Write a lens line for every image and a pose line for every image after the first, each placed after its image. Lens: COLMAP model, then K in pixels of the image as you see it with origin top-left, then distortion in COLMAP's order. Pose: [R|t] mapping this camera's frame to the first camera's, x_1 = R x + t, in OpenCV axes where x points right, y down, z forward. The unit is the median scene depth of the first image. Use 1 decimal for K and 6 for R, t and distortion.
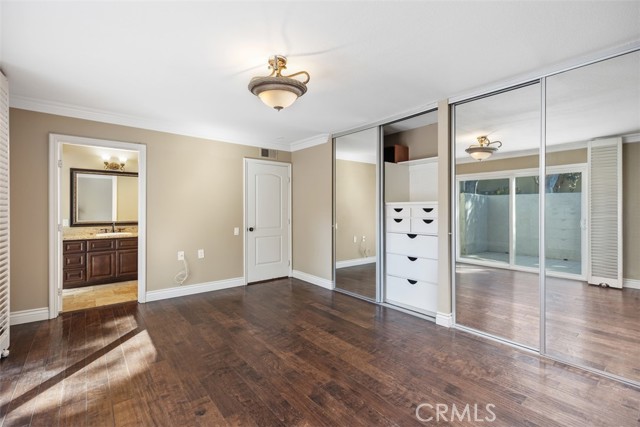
lens RADIAL K [[292.5, 0, 325.9], [0, 292.5, 210.6], [0, 0, 1]] dist [0.009165, -0.000207]
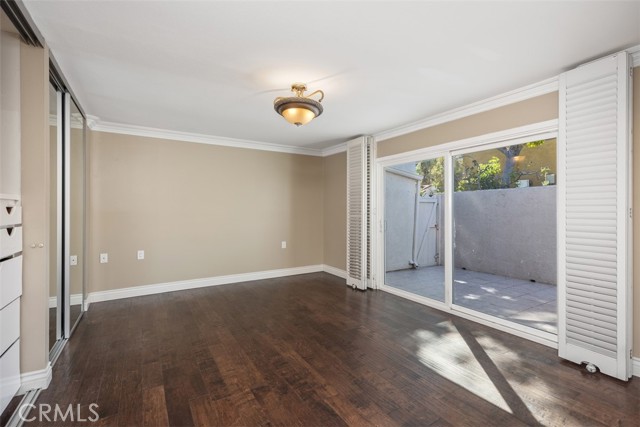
lens RADIAL K [[292.5, 0, 318.3], [0, 292.5, 213.4], [0, 0, 1]] dist [0.009165, -0.000207]
pose [[-0.988364, -0.008046, 0.151894, -0.362437], [-0.007335, 0.999959, 0.005241, 0.004642], [-0.151930, 0.004066, -0.988383, 1.866287]]
